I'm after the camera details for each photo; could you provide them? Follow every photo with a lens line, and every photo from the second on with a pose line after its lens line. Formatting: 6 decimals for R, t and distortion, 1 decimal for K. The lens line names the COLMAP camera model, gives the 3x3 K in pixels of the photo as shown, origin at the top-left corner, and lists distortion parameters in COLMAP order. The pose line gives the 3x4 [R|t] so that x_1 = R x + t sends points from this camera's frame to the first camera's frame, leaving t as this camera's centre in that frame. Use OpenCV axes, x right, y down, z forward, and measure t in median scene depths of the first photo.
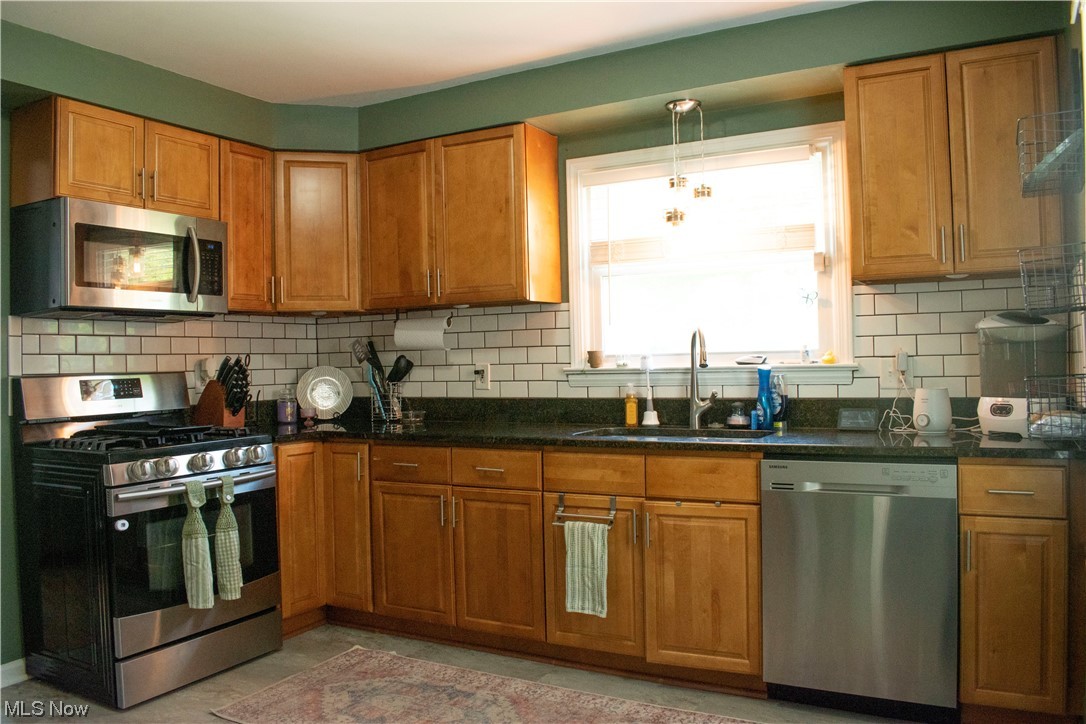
lens RADIAL K [[827.4, 0, 543.0], [0, 827.4, 362.0], [0, 0, 1]] dist [-0.130456, 0.000799]
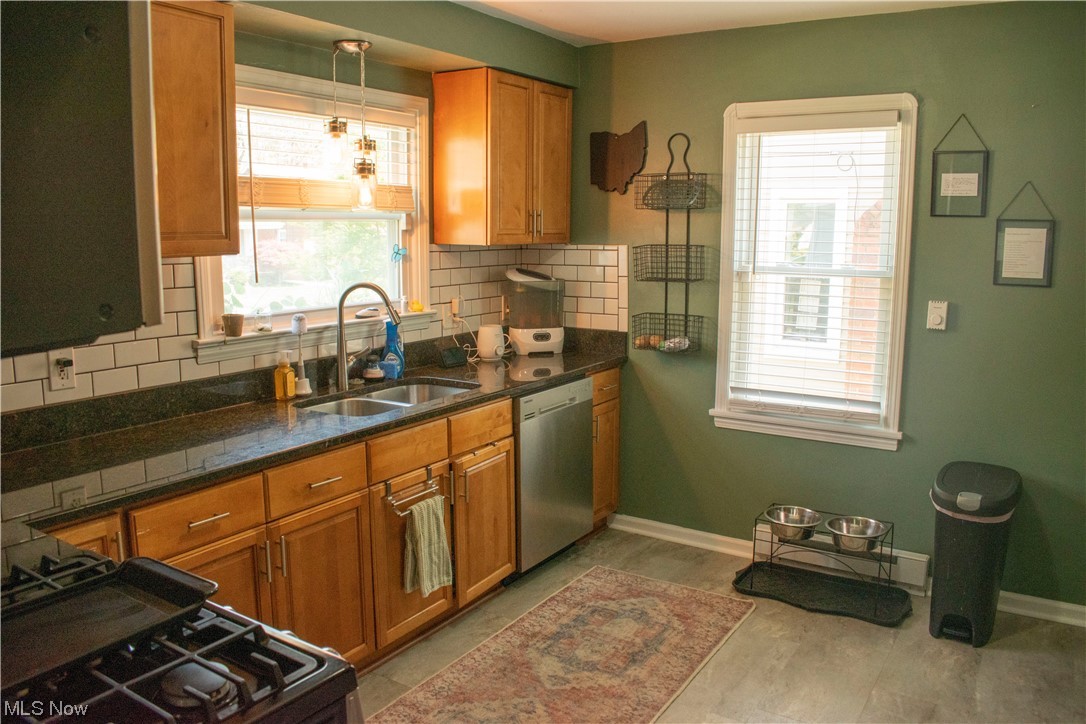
lens RADIAL K [[827.4, 0, 543.0], [0, 827.4, 362.0], [0, 0, 1]] dist [-0.130456, 0.000799]
pose [[0.068248, -0.134860, 0.988511, -0.722376], [-0.000783, 0.990814, 0.135228, -0.077603], [-0.997668, -0.010003, 0.067515, 0.676899]]
